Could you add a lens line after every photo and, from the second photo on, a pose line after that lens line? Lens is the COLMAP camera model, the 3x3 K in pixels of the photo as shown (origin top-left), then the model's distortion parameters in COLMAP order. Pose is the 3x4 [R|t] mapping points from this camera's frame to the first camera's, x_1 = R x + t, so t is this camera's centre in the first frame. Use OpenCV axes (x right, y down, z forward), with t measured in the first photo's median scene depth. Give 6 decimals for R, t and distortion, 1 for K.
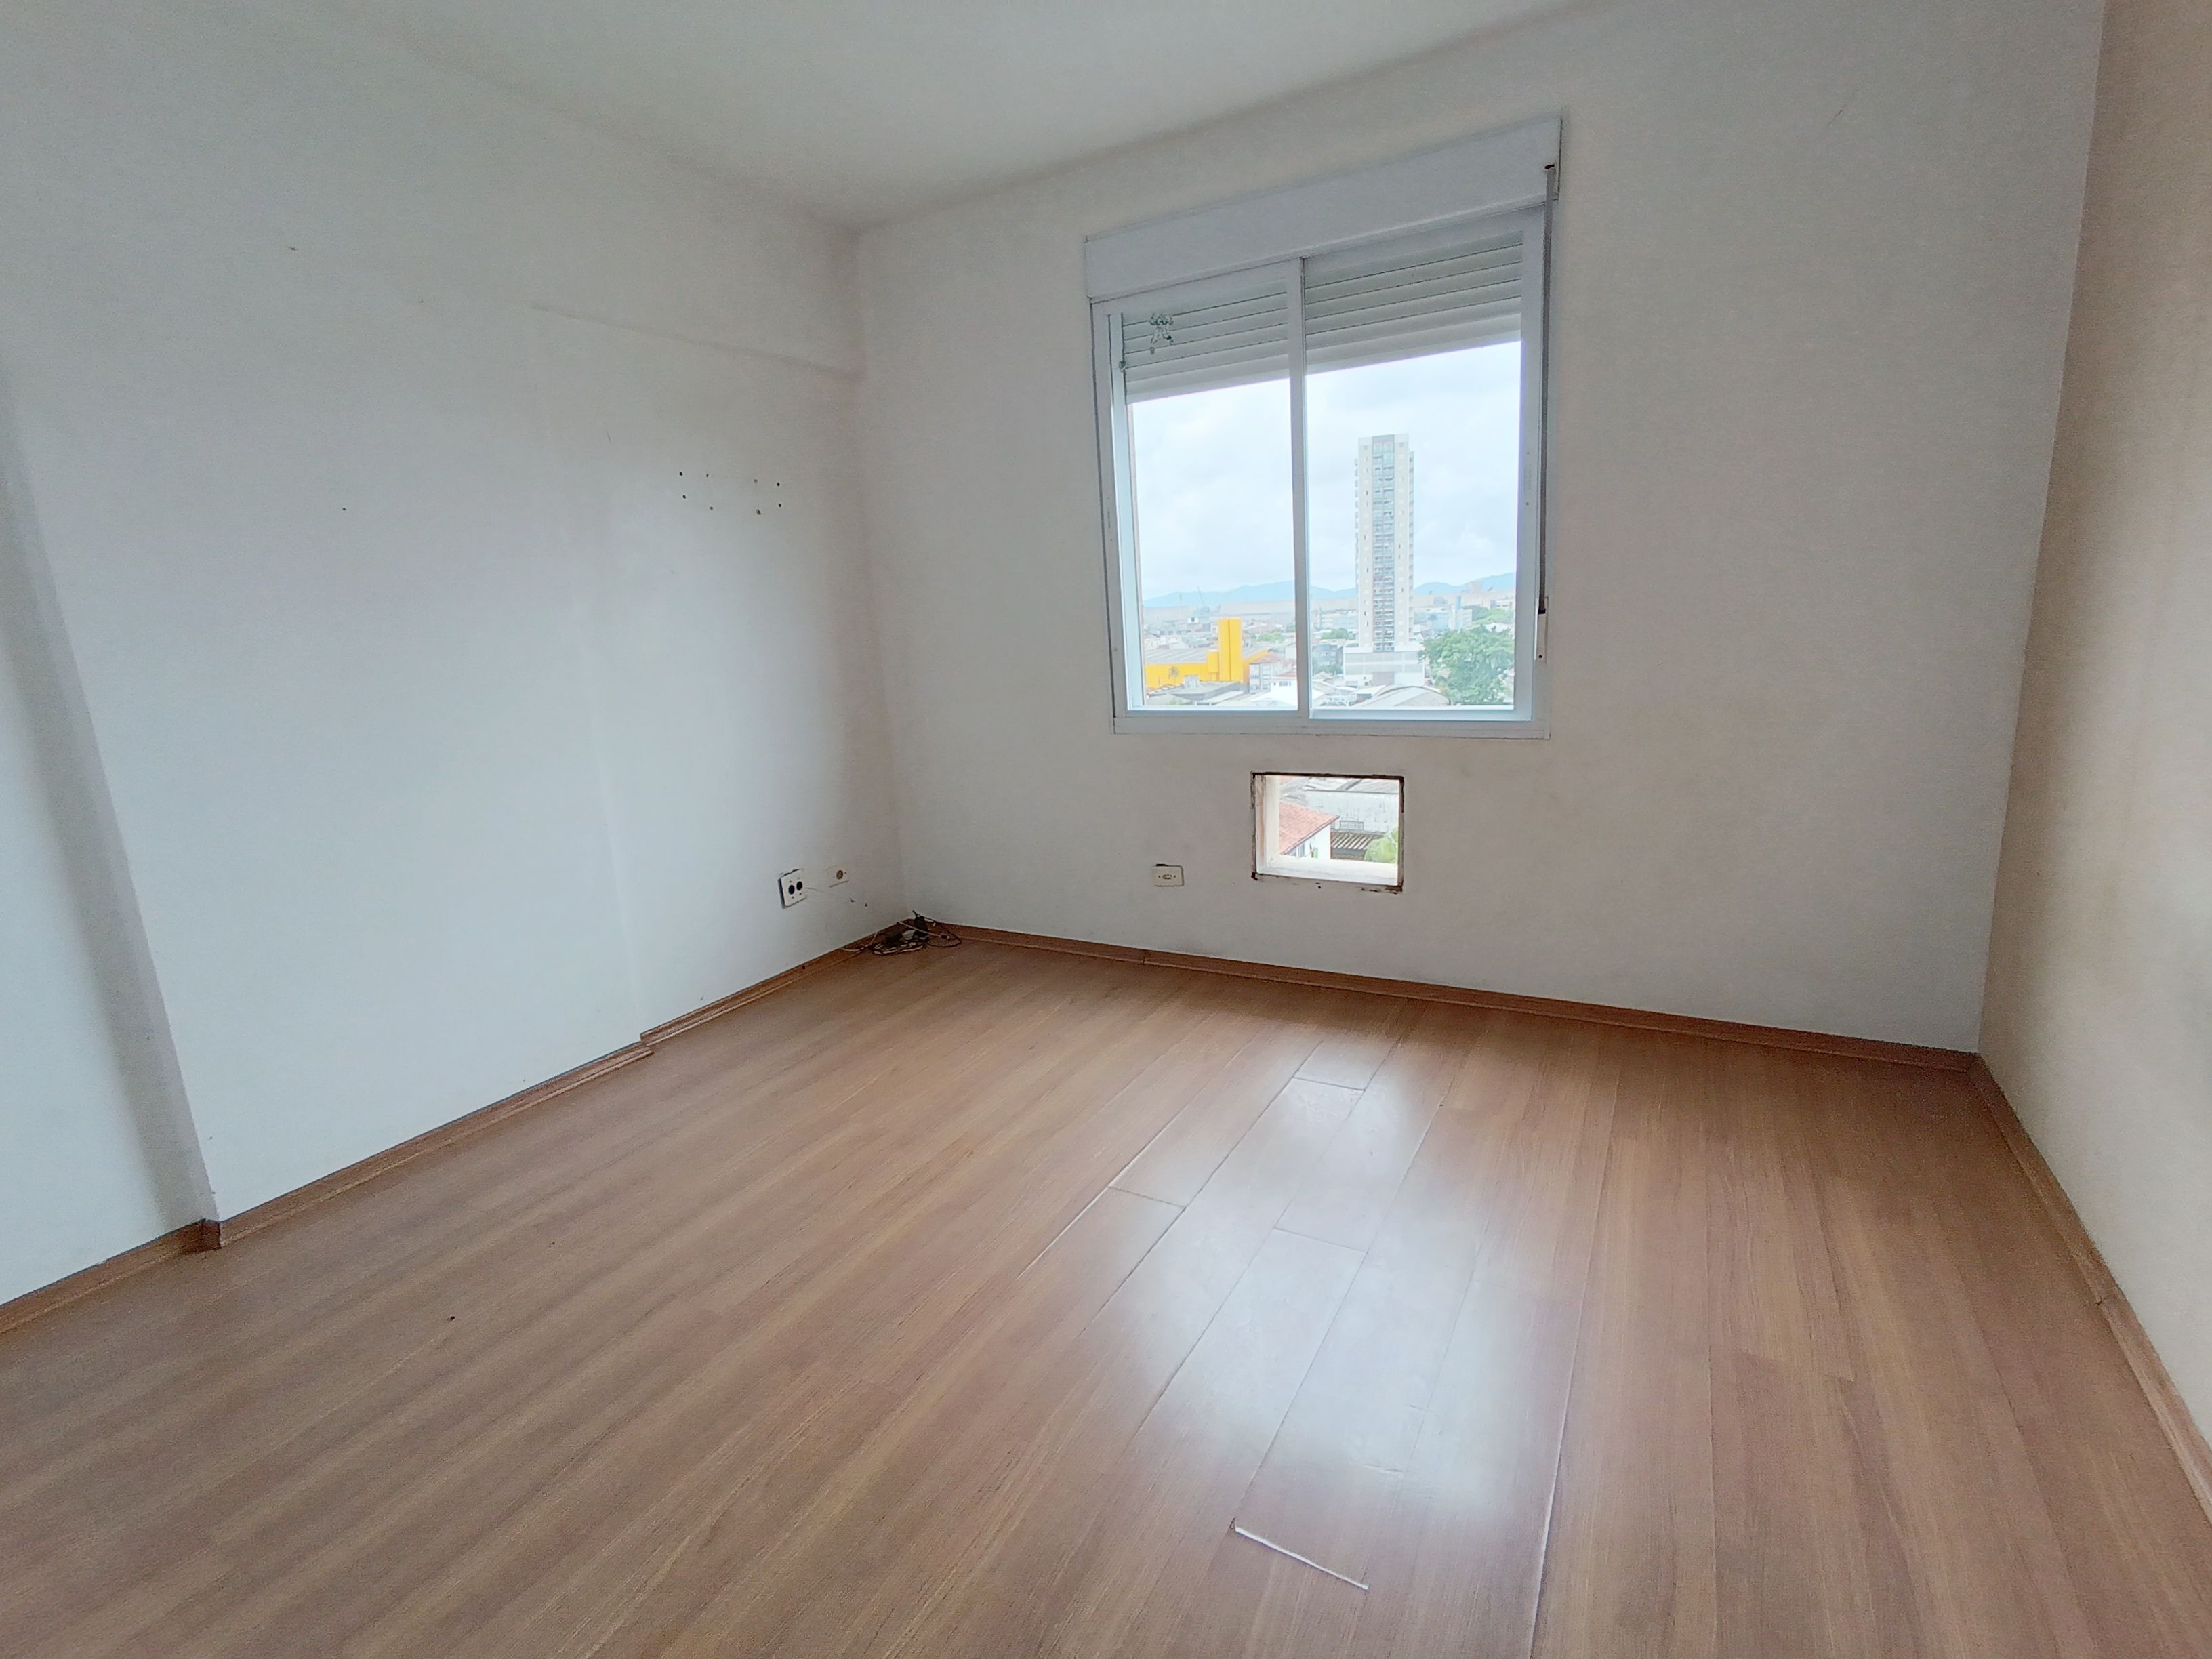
lens RADIAL K [[1007.7, 0, 1121.3], [0, 1007.7, 821.9], [0, 0, 1]] dist [-0.031365, 0.030880]
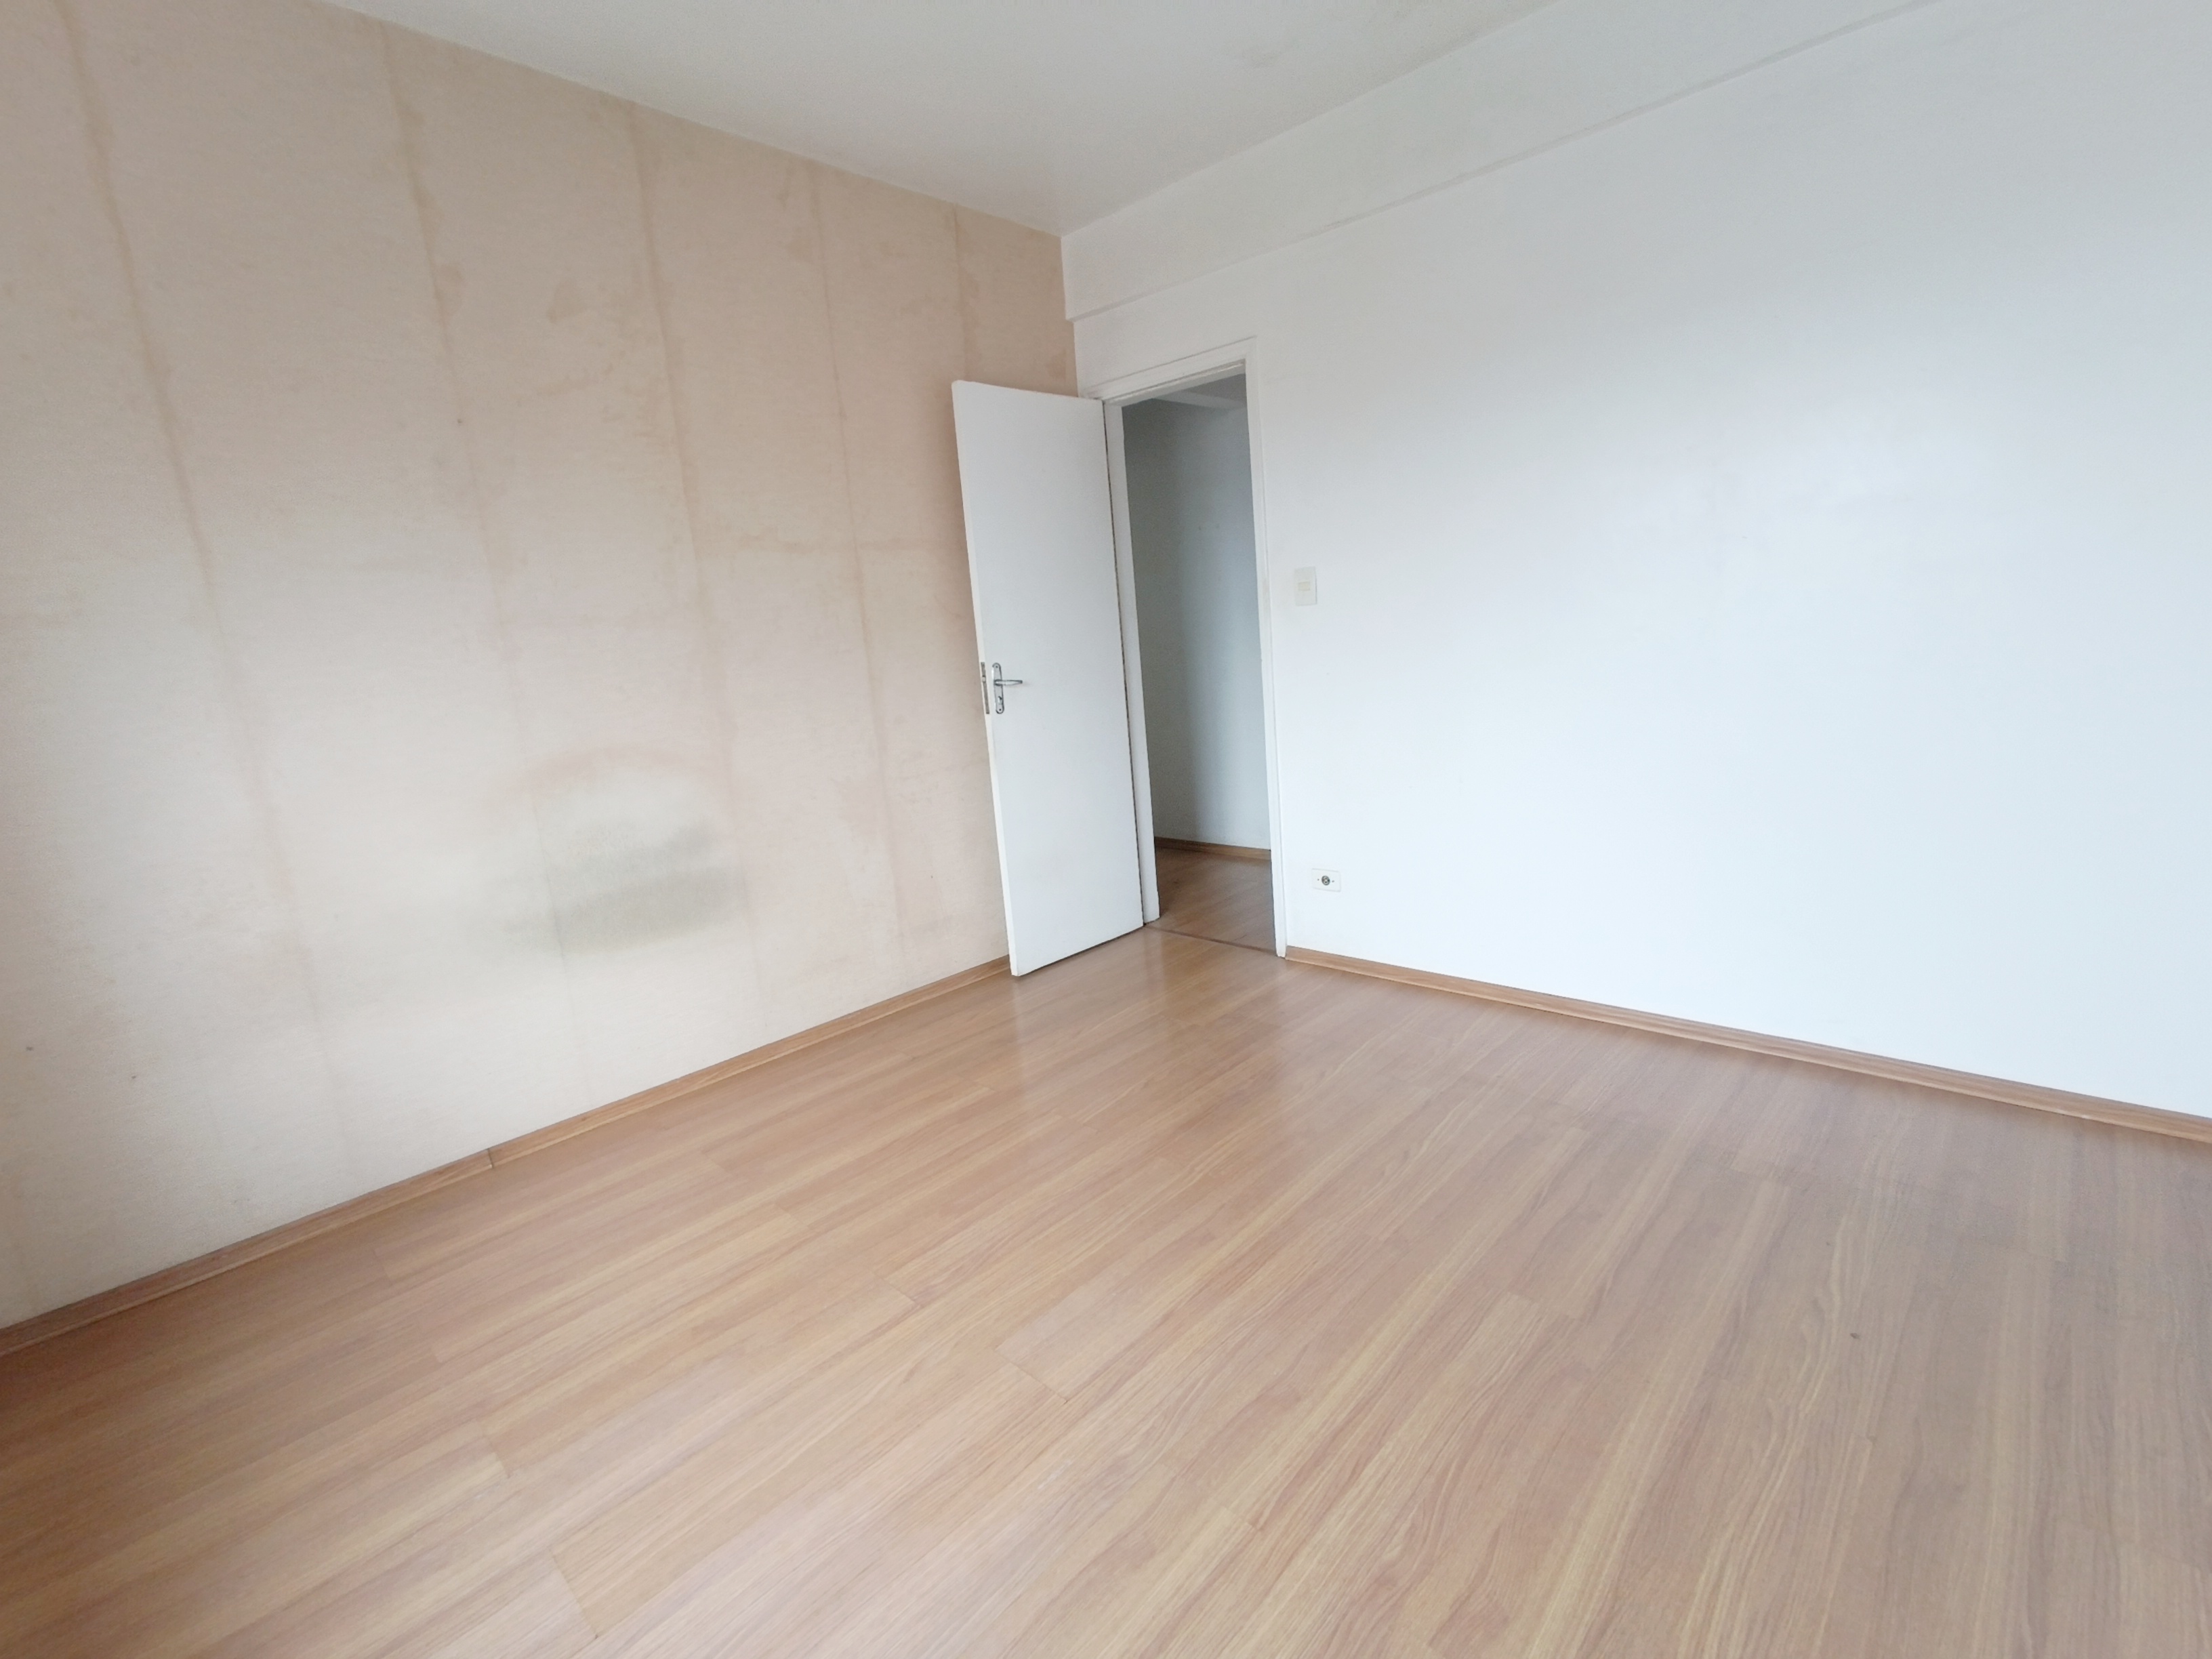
lens RADIAL K [[1007.7, 0, 1121.3], [0, 1007.7, 821.9], [0, 0, 1]] dist [-0.031365, 0.030880]
pose [[-0.959671, 0.079376, 0.269688, -0.303437], [0.181684, 0.907174, 0.379509, -0.312508], [-0.214530, 0.413202, -0.885009, 1.560997]]
